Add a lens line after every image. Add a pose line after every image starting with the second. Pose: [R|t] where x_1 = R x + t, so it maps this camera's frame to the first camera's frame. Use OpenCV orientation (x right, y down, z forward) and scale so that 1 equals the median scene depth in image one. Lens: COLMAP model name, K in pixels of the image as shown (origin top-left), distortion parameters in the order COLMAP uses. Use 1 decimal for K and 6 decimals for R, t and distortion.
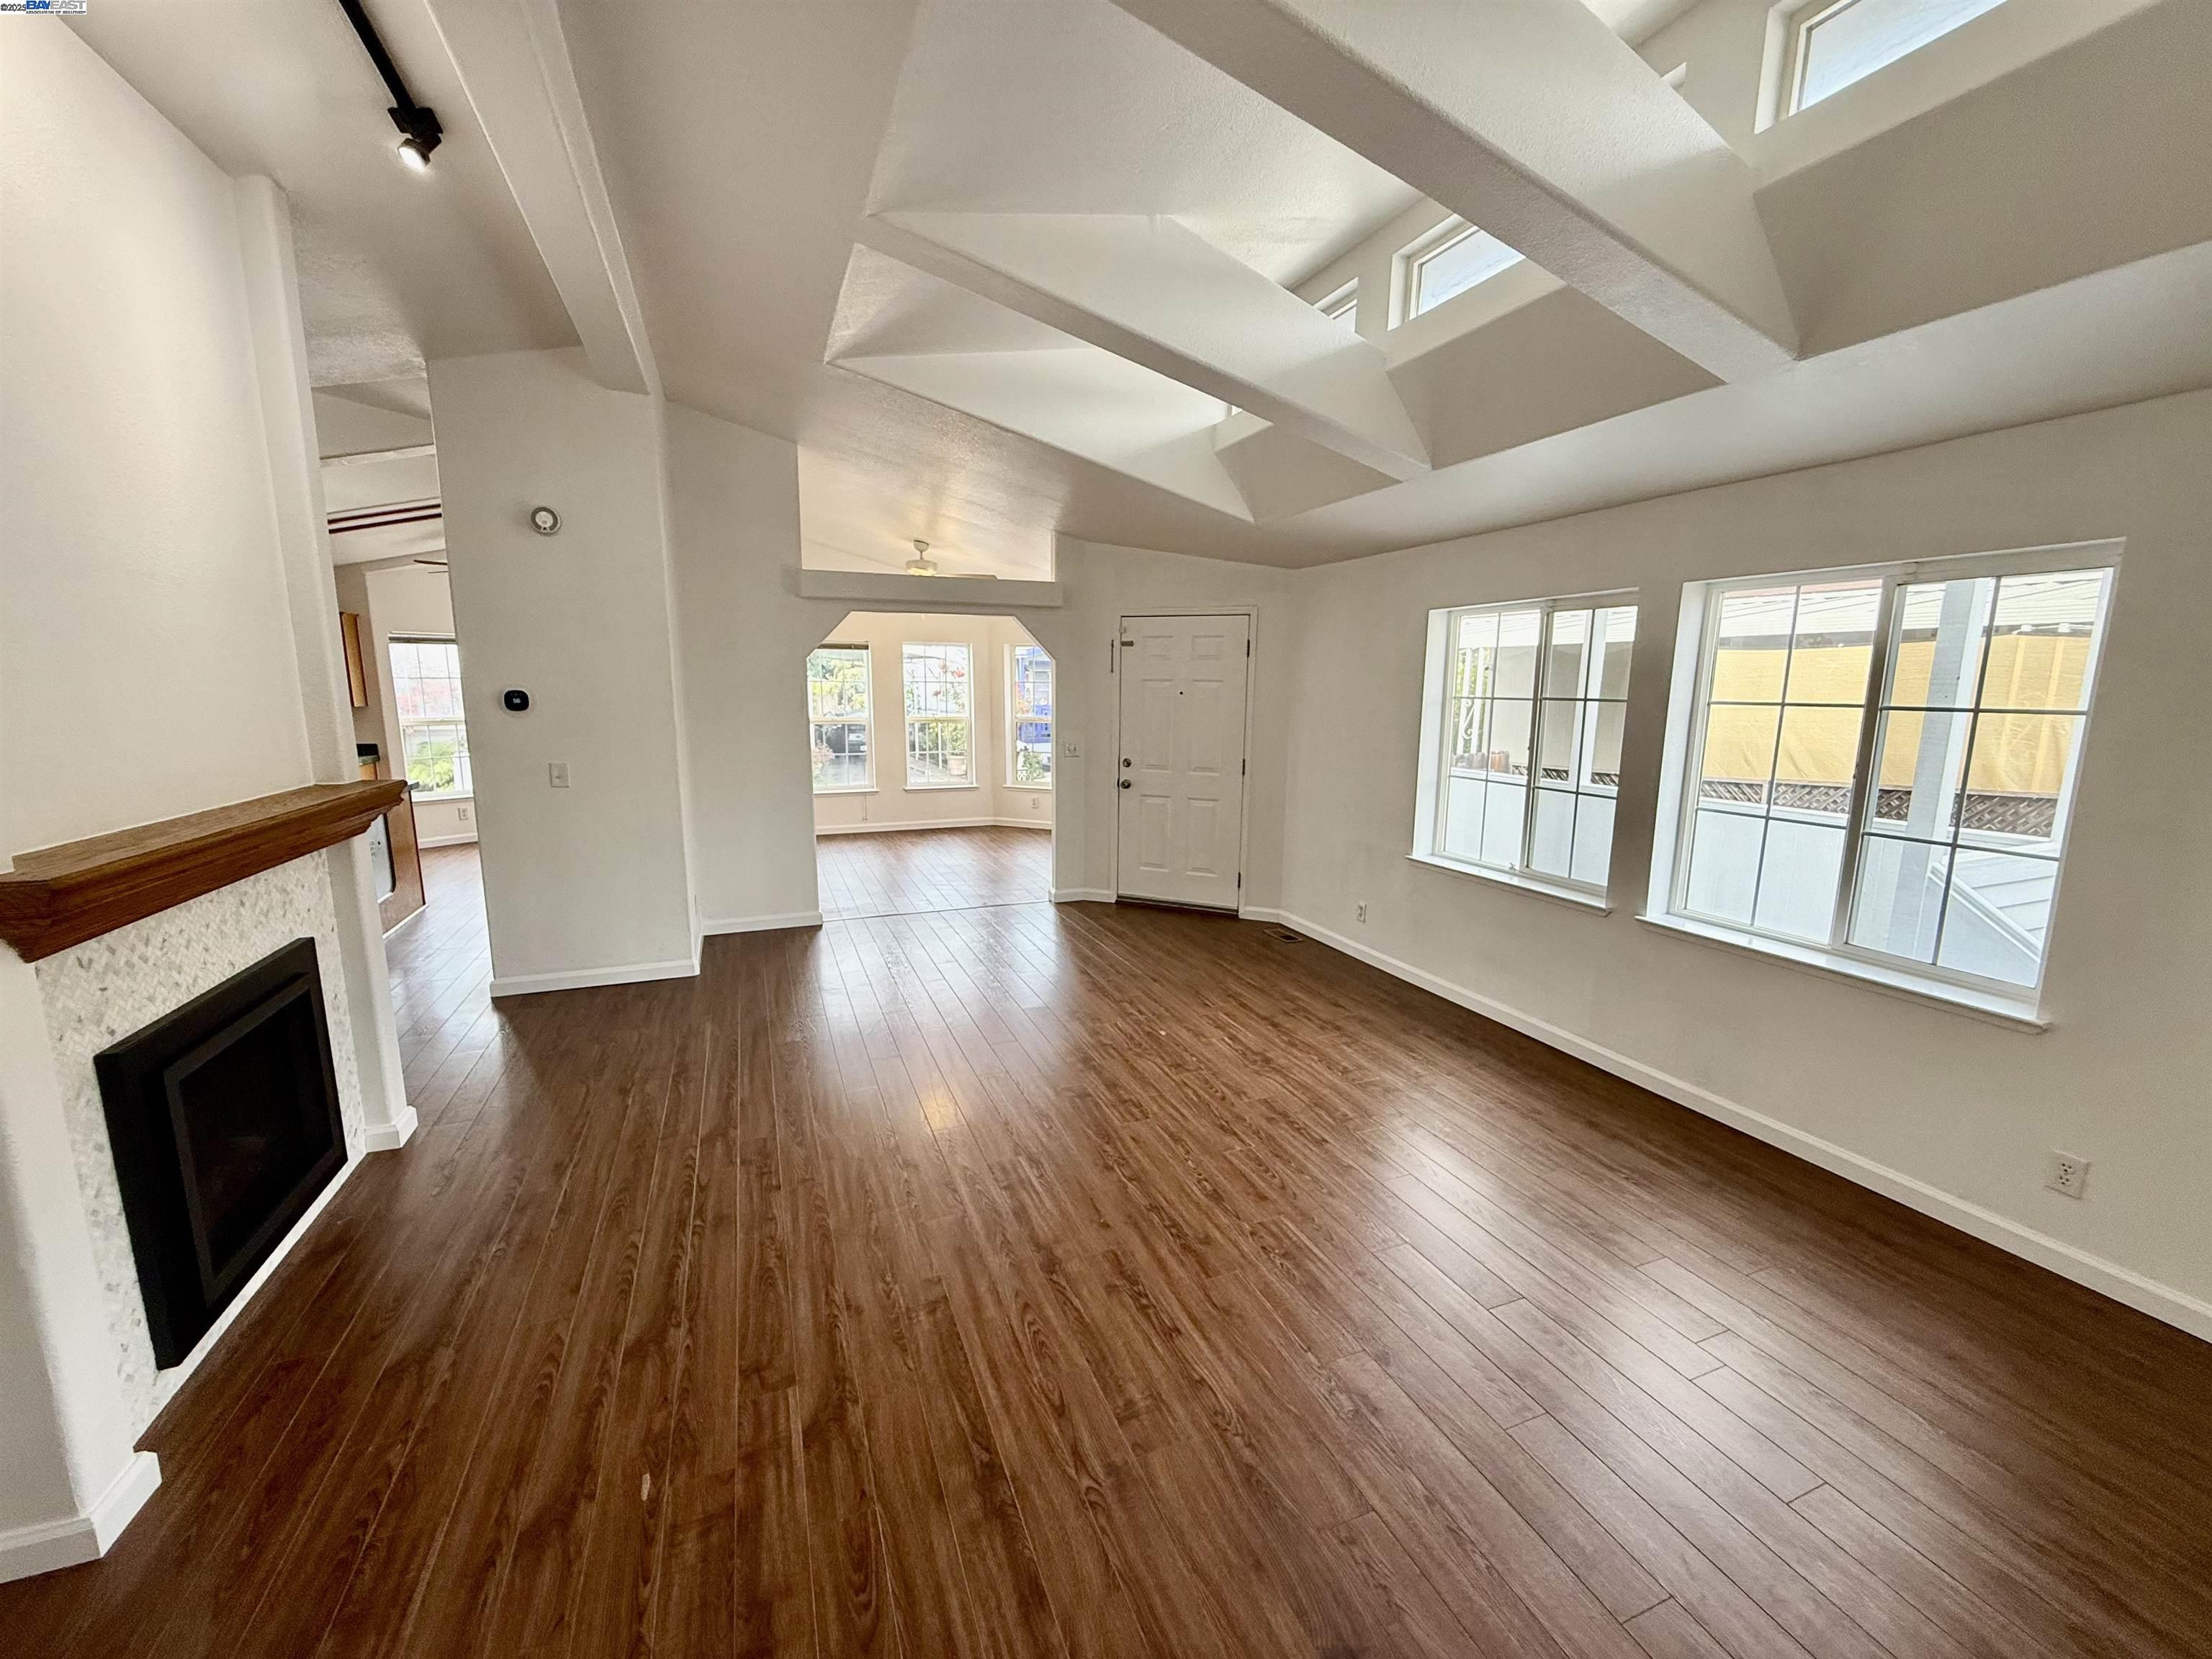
lens RADIAL K [[881.9, 0, 1092.2], [0, 881.9, 830.7], [0, 0, 1]] dist [0.003701, 0.000419]
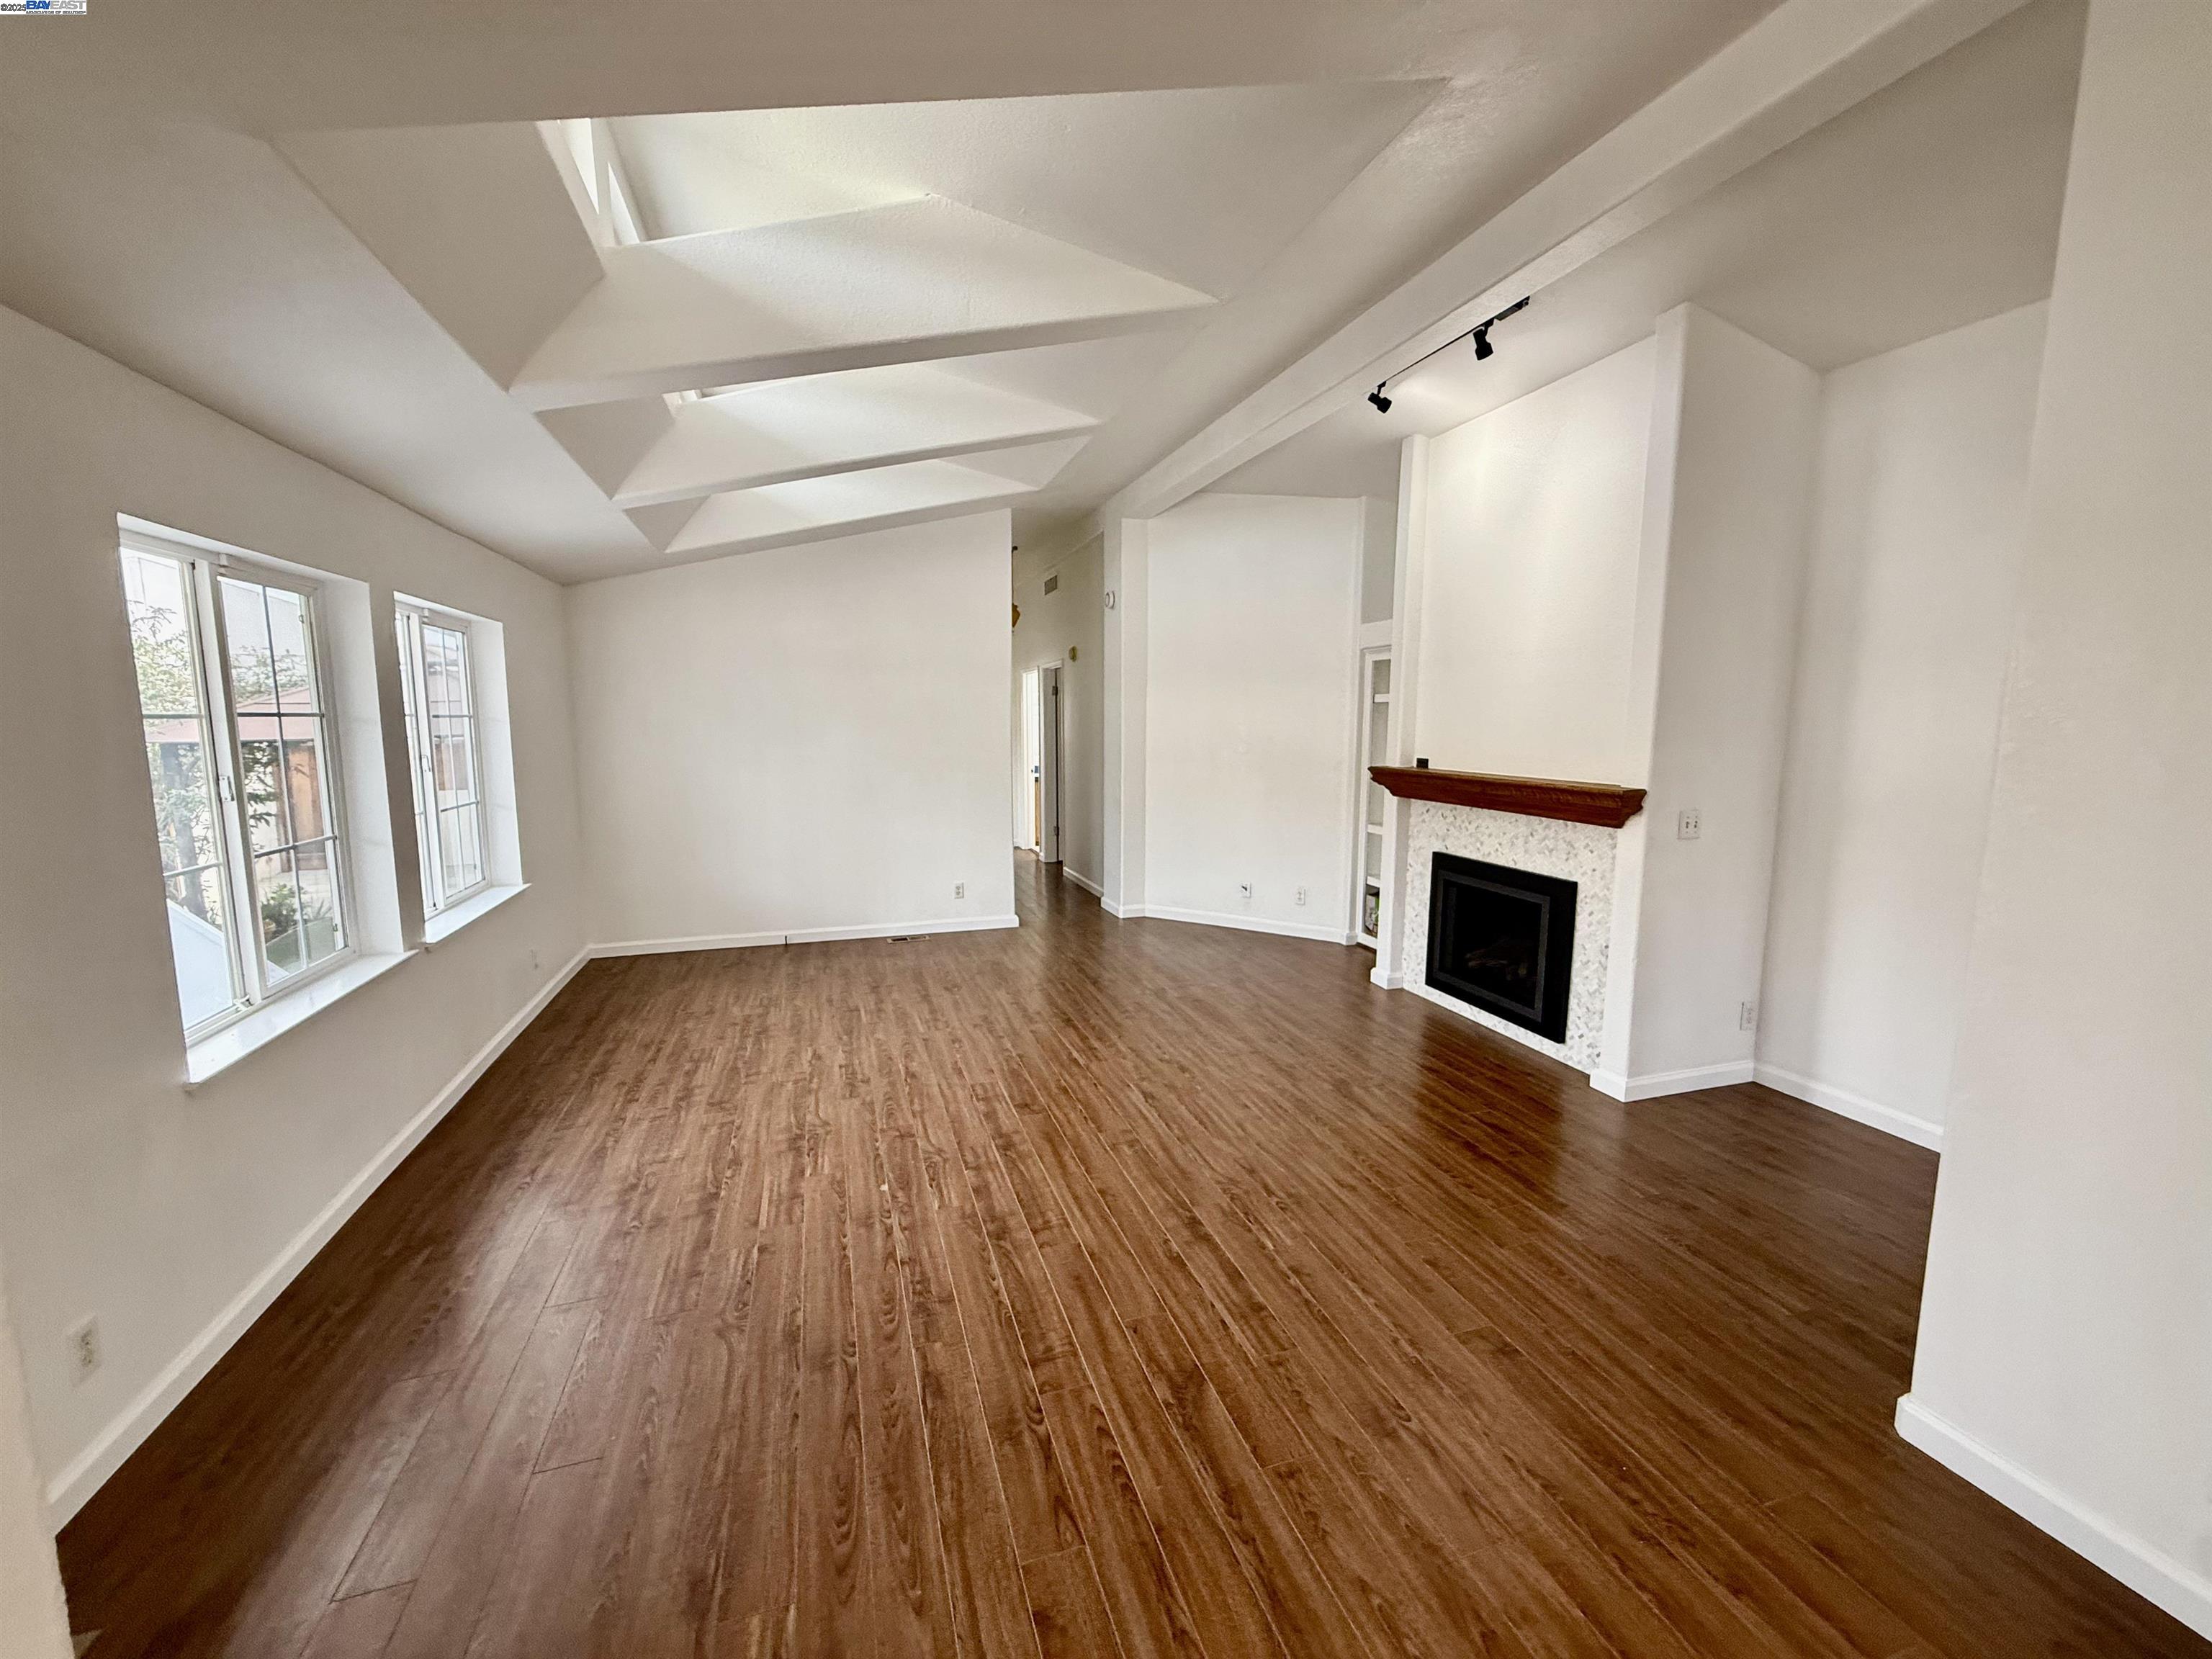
lens RADIAL K [[881.9, 0, 1113.2], [0, 881.9, 828.1], [0, 0, 1]] dist [0.003701, 0.000419]
pose [[-0.998823, -0.013568, 0.046576, -0.154611], [0.000480, 0.957279, 0.289167, -0.294430], [-0.048510, 0.288848, -0.956145, 1.842518]]
